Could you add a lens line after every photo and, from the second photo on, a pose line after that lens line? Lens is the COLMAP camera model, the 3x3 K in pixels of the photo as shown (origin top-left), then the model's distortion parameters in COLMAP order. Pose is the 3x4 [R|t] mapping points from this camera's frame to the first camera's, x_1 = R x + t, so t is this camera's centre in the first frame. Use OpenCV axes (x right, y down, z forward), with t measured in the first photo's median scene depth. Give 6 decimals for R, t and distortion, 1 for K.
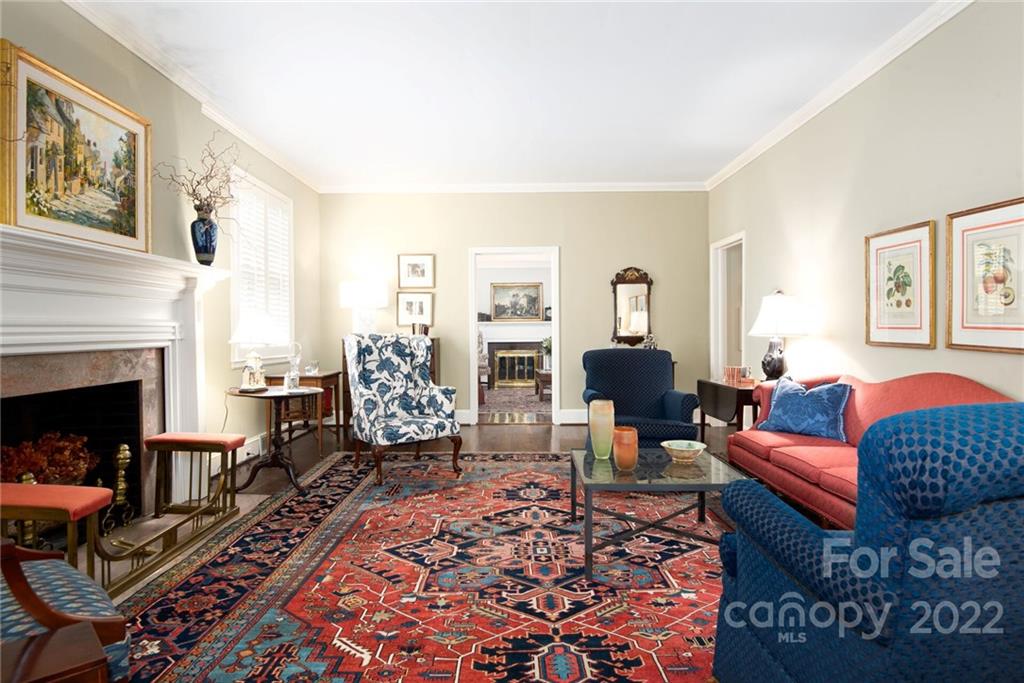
lens RADIAL K [[531.5, 0, 515.1], [0, 531.5, 333.6], [0, 0, 1]] dist [0.000917, -0.006071]
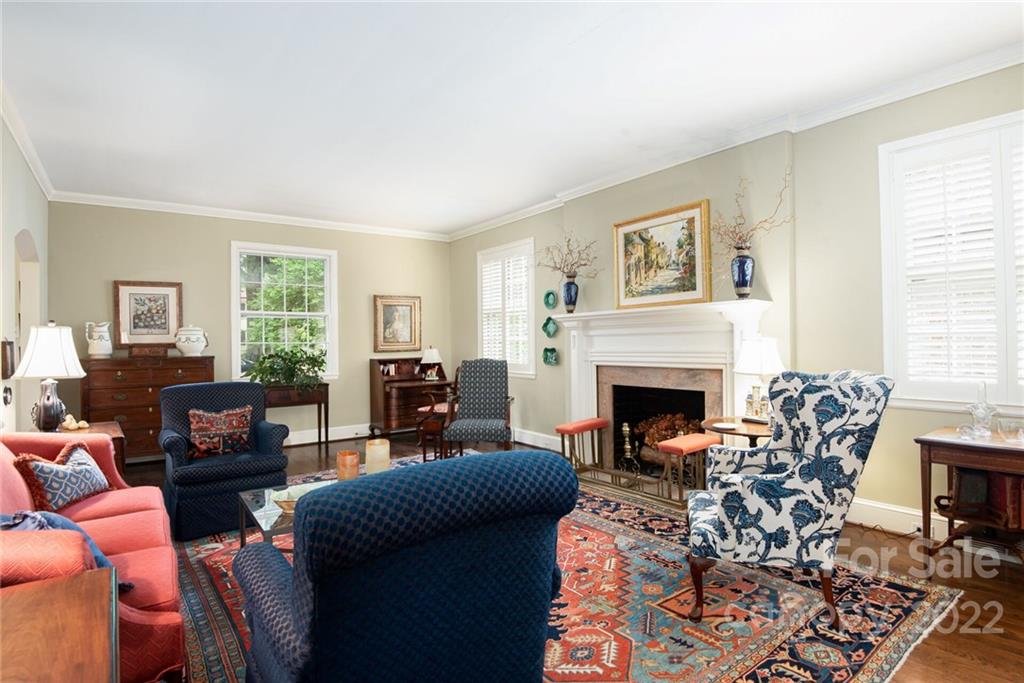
lens RADIAL K [[524.0, 0, 516.7], [0, 524.0, 342.9], [0, 0, 1]] dist [-0.003591, -0.000435]
pose [[-0.790746, 0.020868, -0.611789, 0.506218], [0.016443, 0.999782, 0.012849, -0.063891], [0.611924, 0.000101, -0.790917, 1.760599]]
